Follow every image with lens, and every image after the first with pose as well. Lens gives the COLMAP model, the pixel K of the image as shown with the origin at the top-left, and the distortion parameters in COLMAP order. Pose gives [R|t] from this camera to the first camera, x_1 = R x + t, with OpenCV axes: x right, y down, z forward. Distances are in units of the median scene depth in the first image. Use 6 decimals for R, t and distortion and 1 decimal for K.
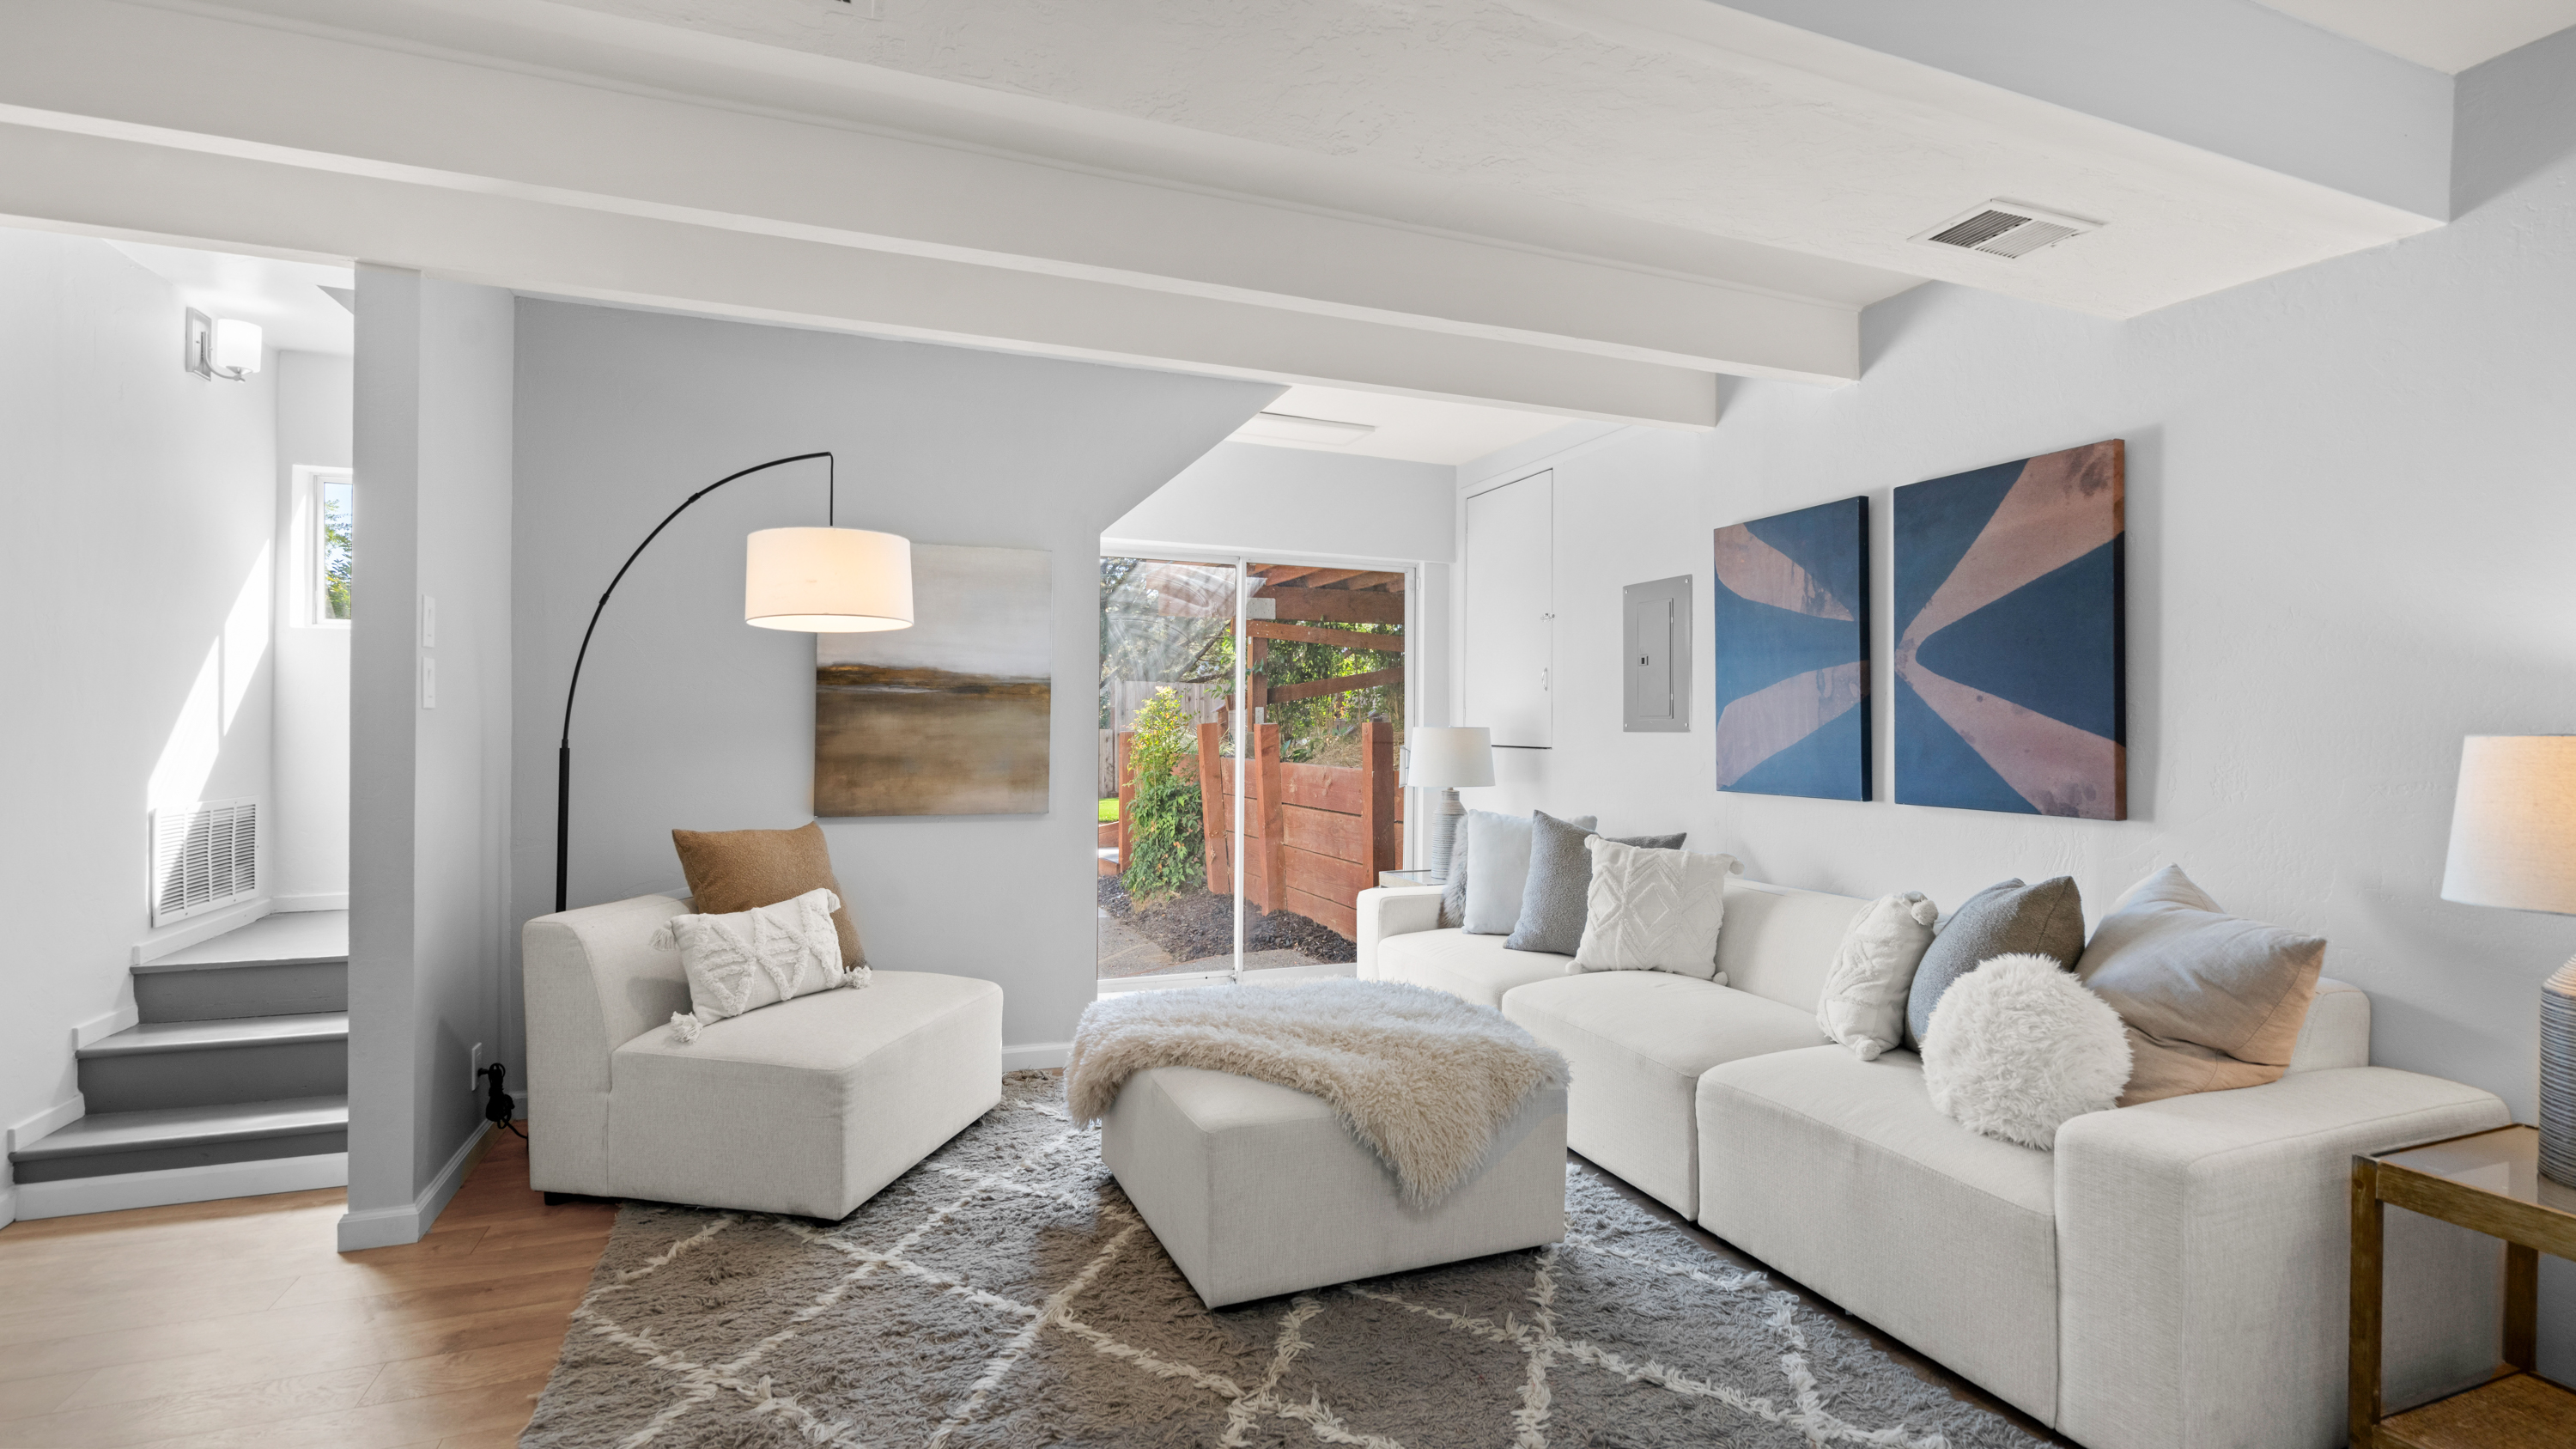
lens RADIAL K [[1178.3, 0, 1280.9], [0, 1178.3, 726.5], [0, 0, 1]] dist [-0.009276, 0.003685]
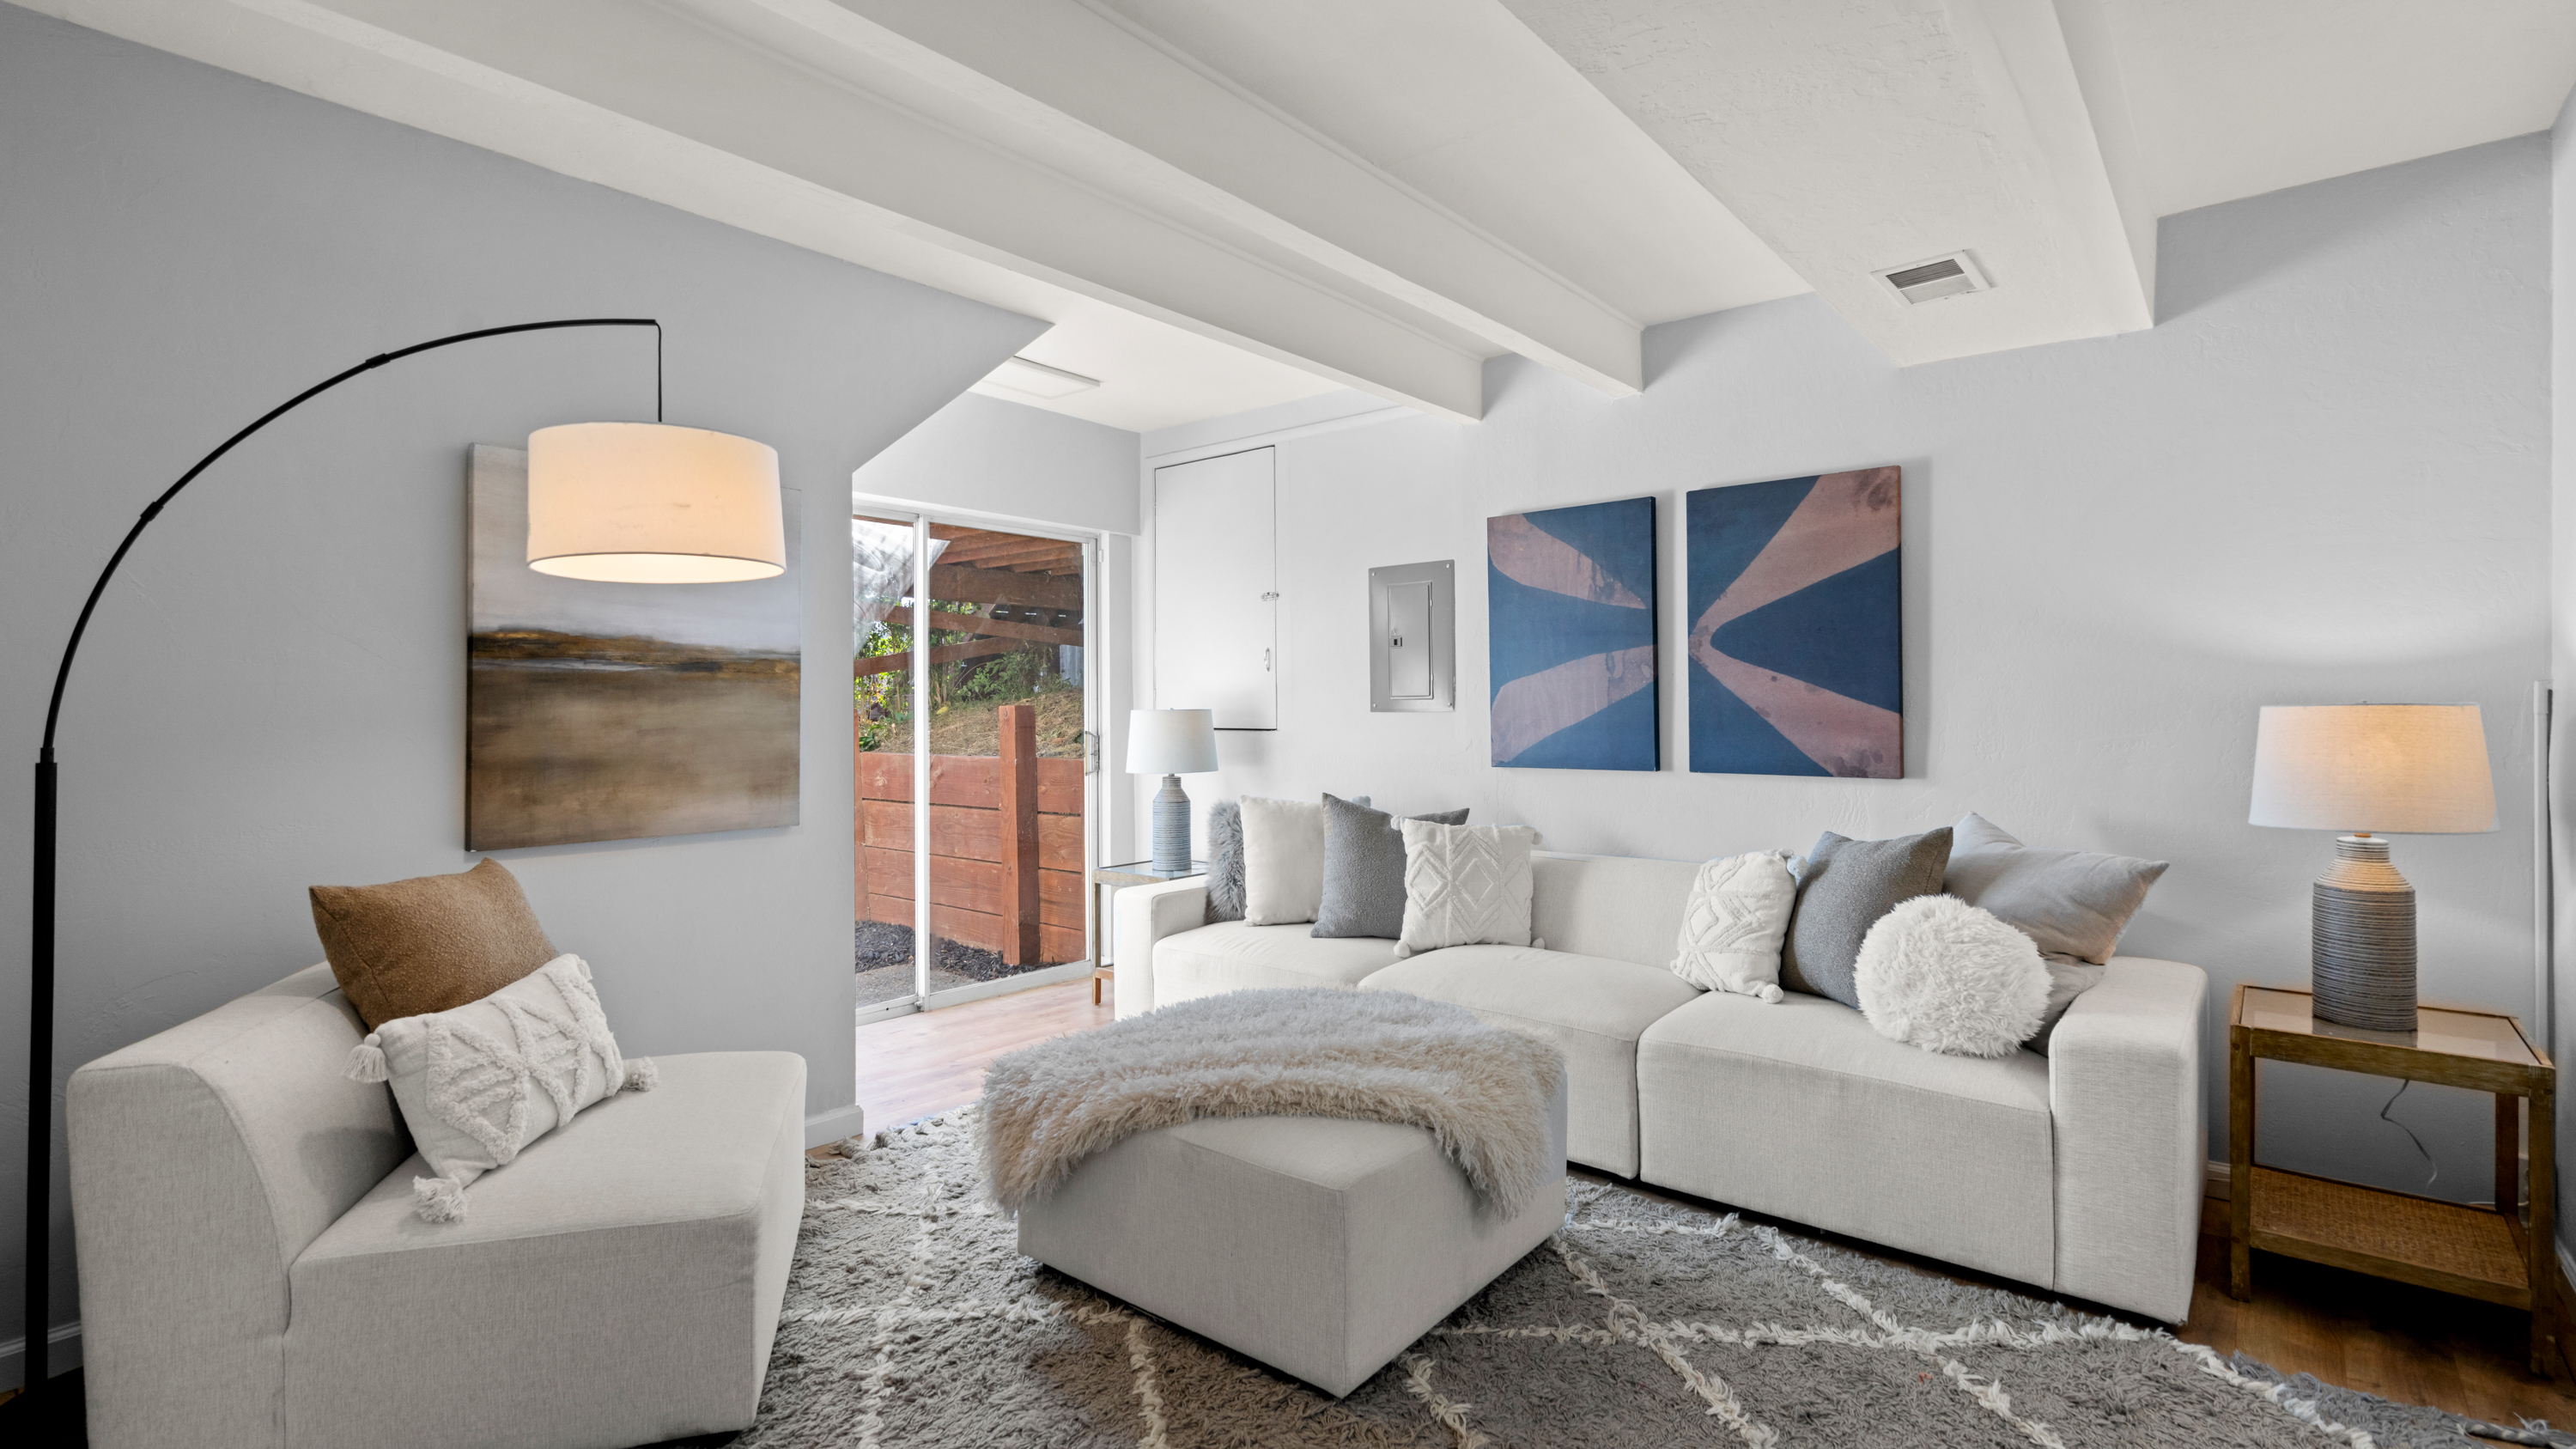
lens RADIAL K [[1178.3, 0, 1283.3], [0, 1178.3, 710.3], [0, 0, 1]] dist [-0.009276, 0.003685]
pose [[0.875645, -0.012194, 0.482802, -0.401508], [0.011476, 0.999924, 0.004441, -0.003609], [-0.482819, 0.001652, 0.875718, 0.223252]]
